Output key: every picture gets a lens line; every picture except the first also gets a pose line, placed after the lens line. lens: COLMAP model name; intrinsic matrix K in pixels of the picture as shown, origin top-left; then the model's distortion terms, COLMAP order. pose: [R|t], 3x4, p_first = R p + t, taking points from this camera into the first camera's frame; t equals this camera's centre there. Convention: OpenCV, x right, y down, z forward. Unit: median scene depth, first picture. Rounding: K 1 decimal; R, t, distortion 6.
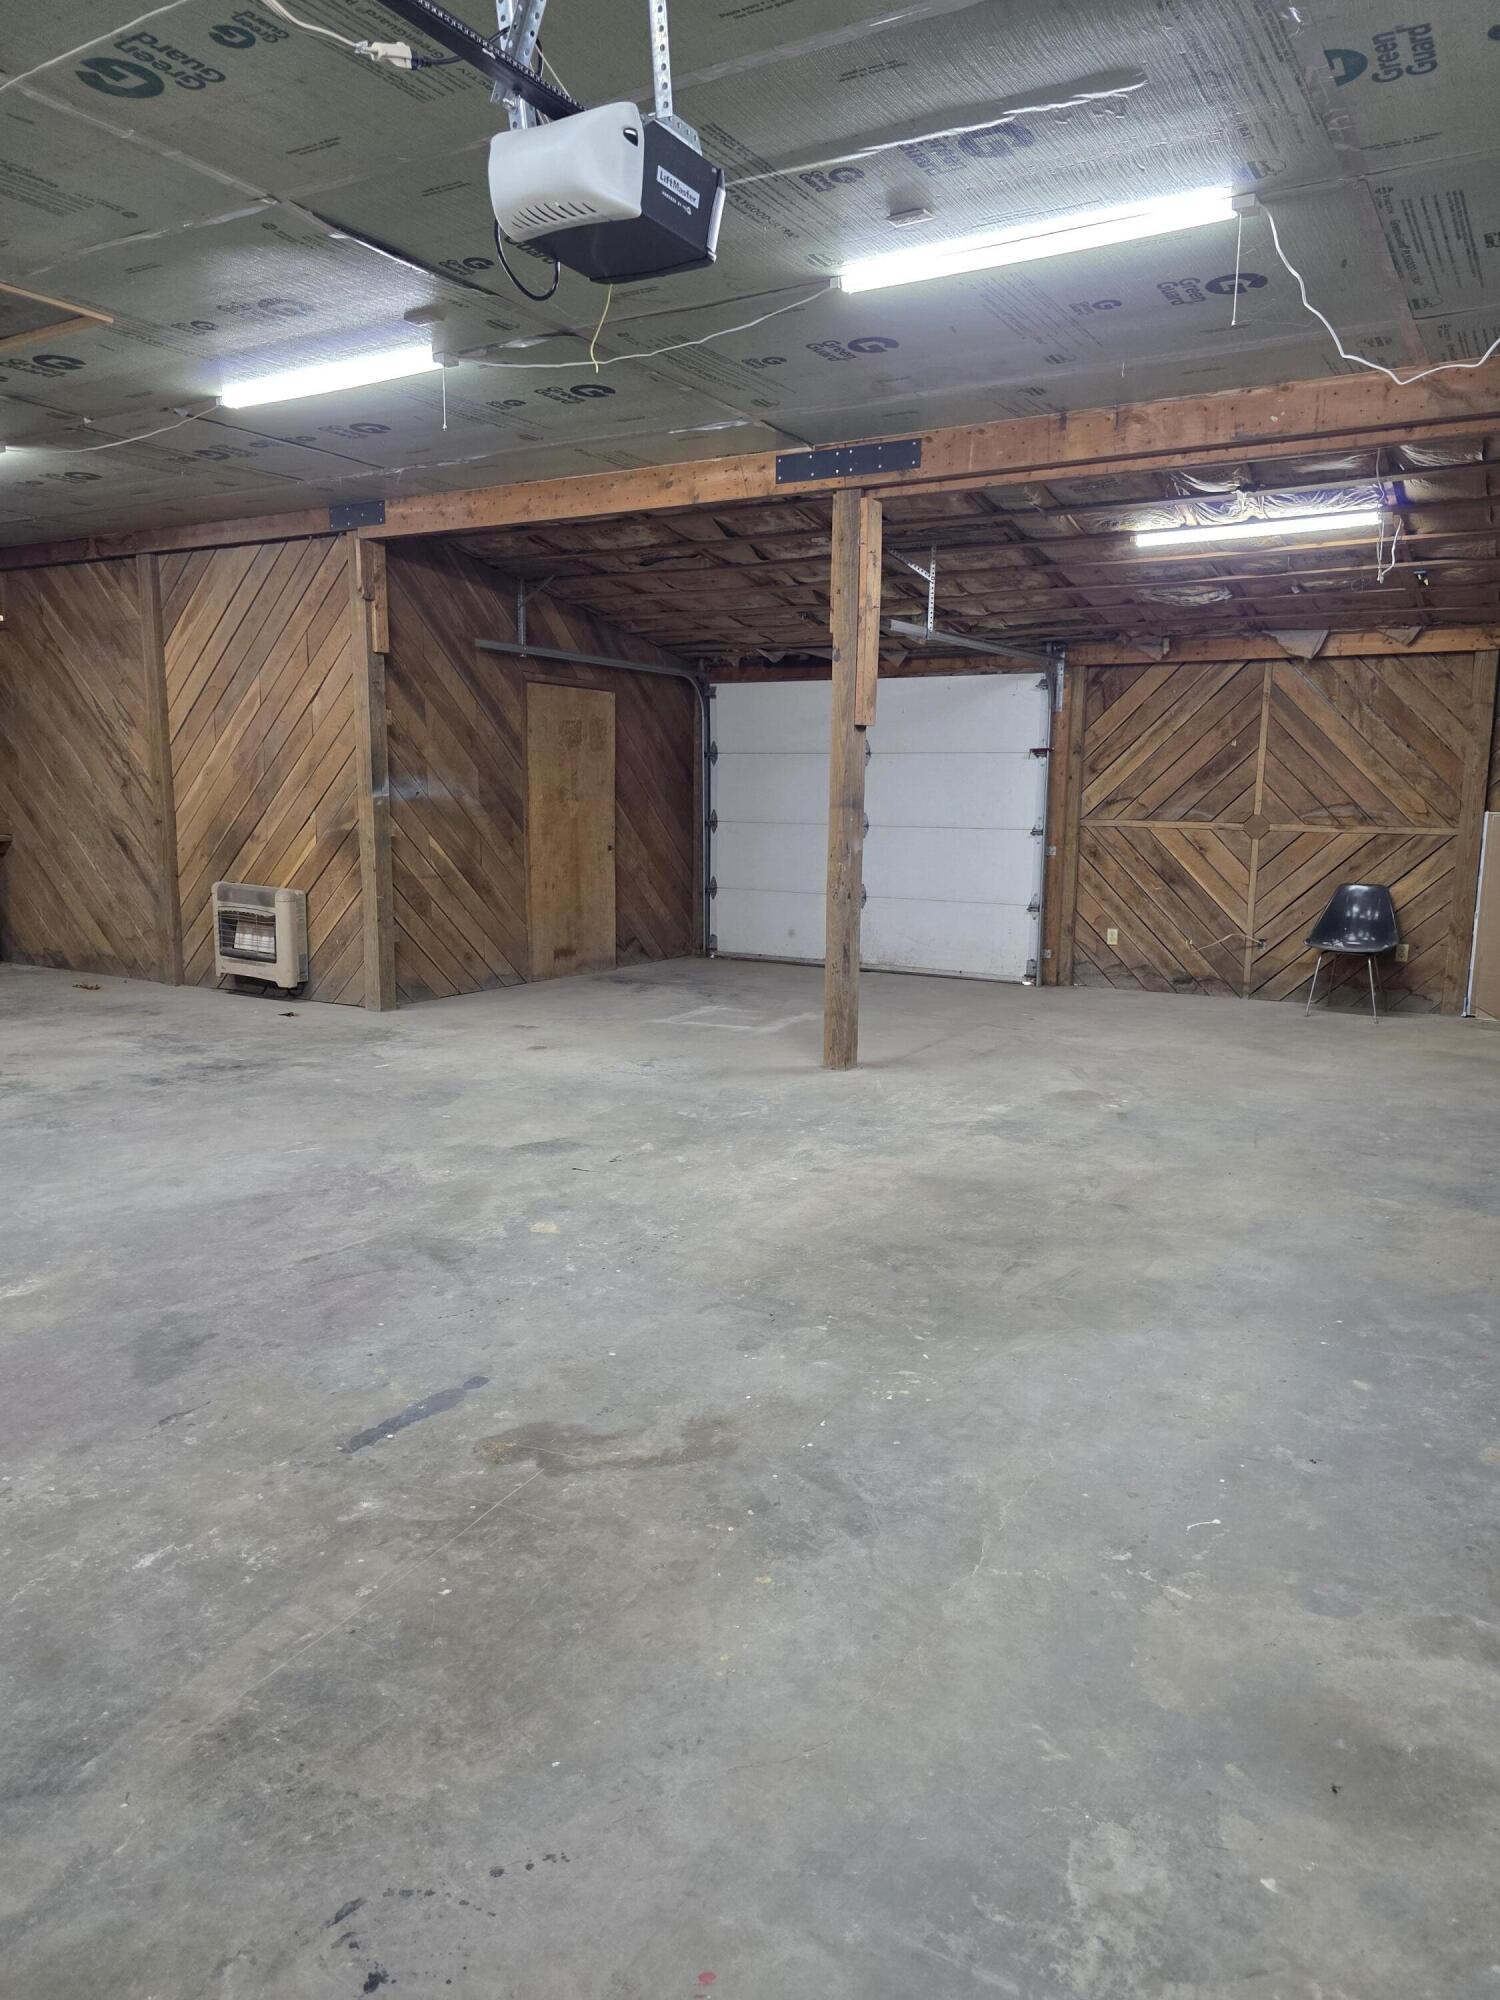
lens RADIAL K [[1440.6, 0, 750.0], [0, 1440.6, 1000.0], [0, 0, 1]] dist [0.064763, -0.049339]
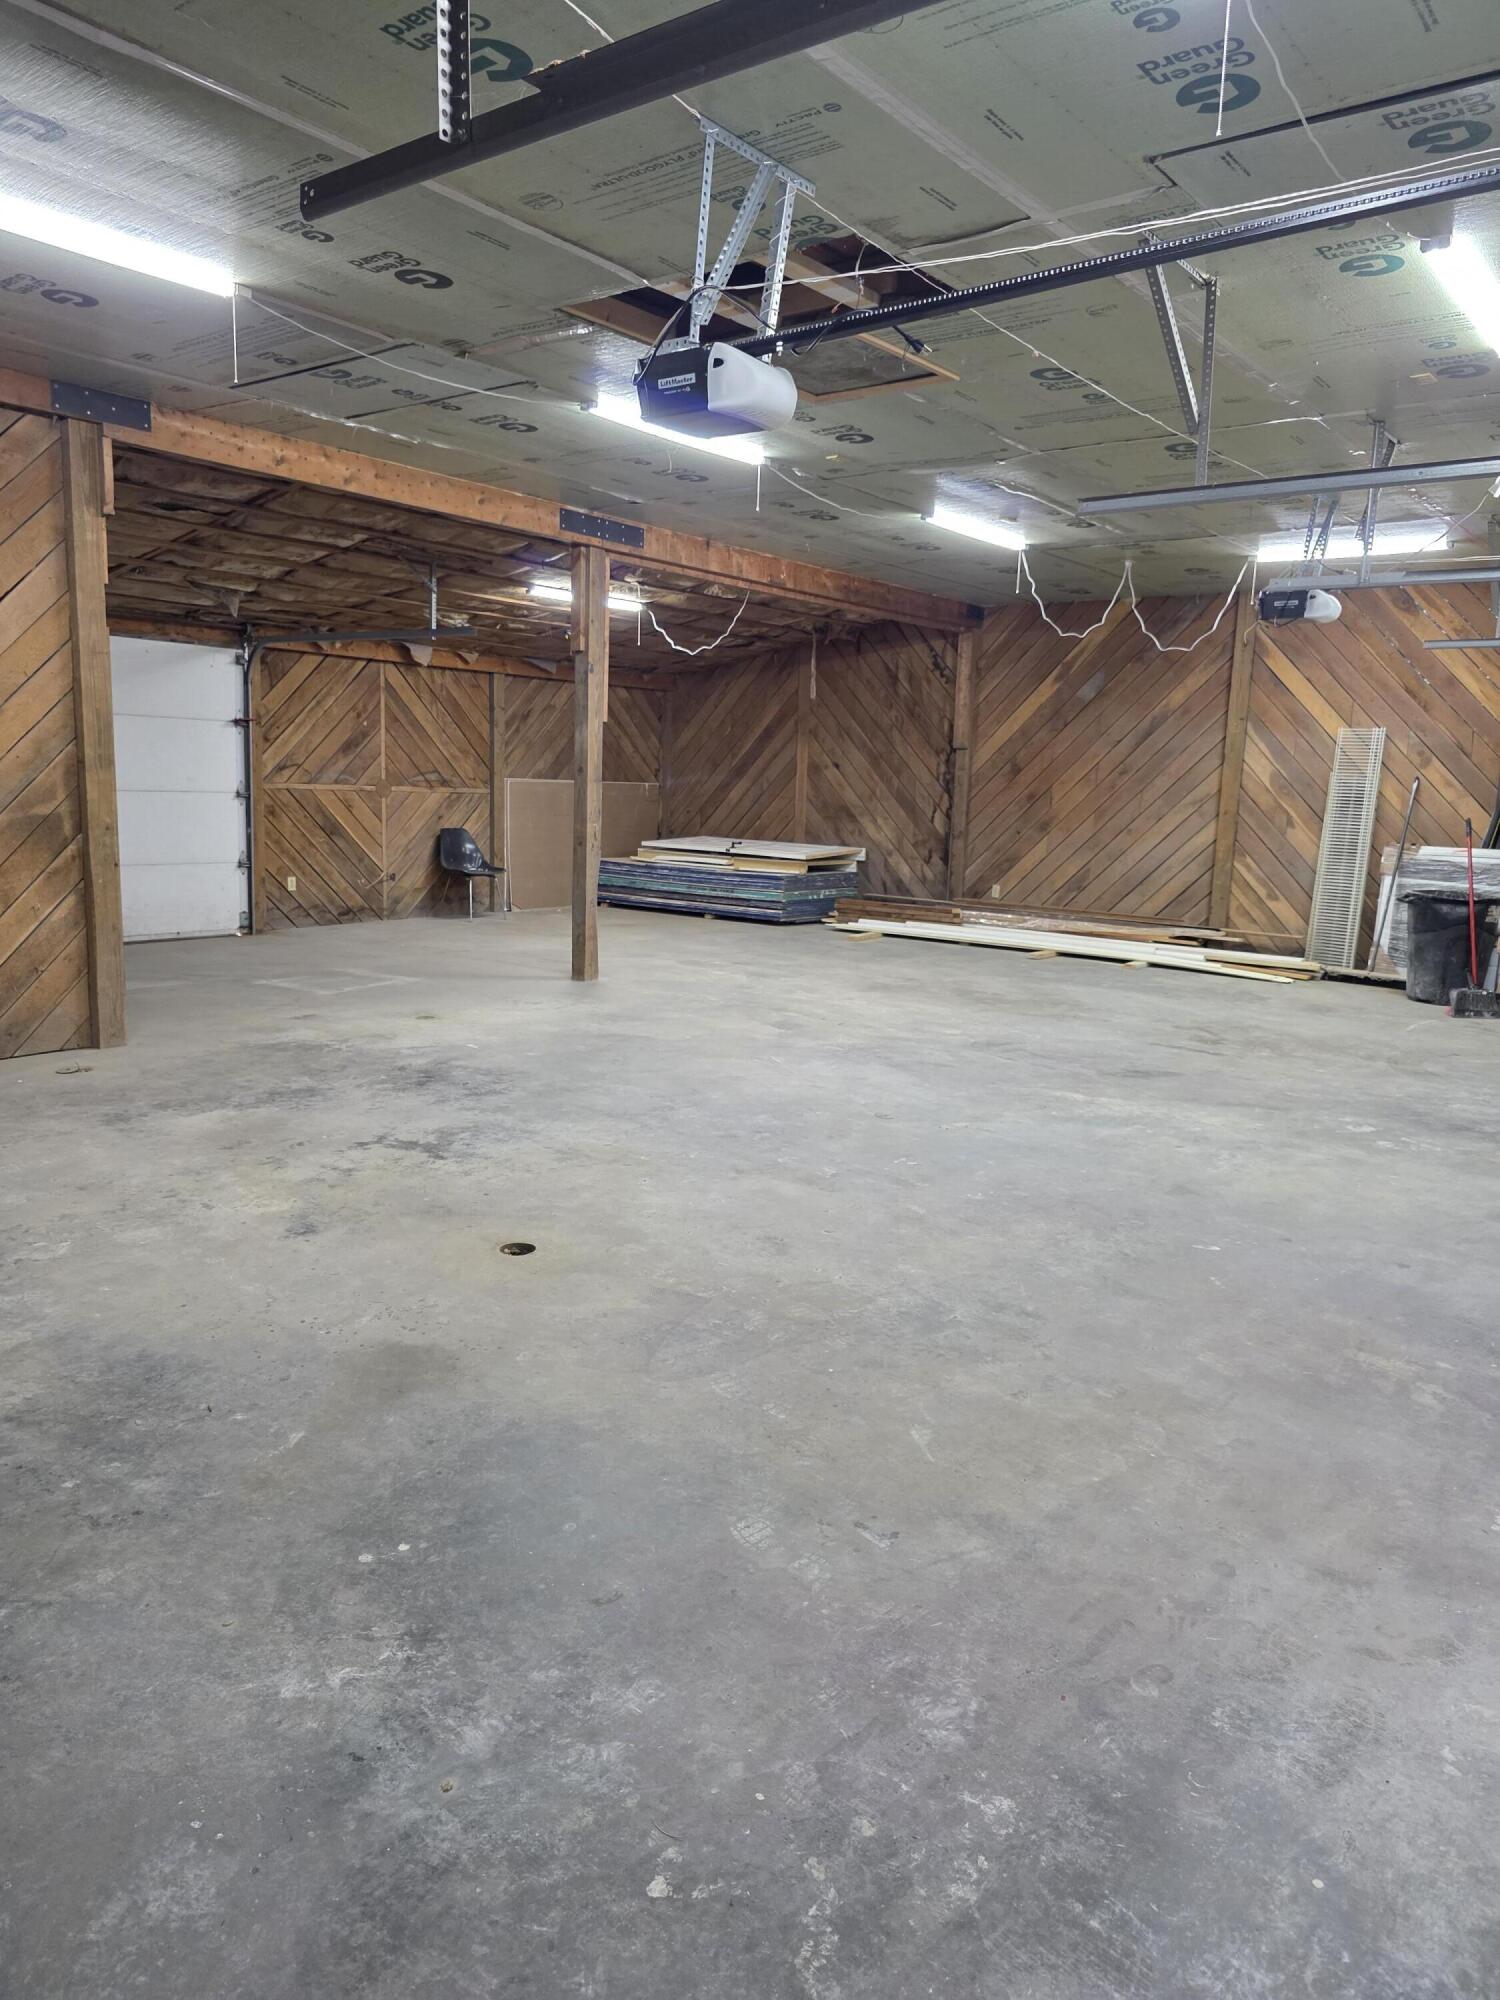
lens RADIAL K [[1440.6, 0, 750.0], [0, 1440.6, 1000.0], [0, 0, 1]] dist [0.064763, -0.049339]
pose [[0.084668, -0.168981, 0.981976, -0.914824], [0.108616, 0.981207, 0.159483, -0.101799], [-0.990472, 0.093155, 0.101431, 0.544186]]
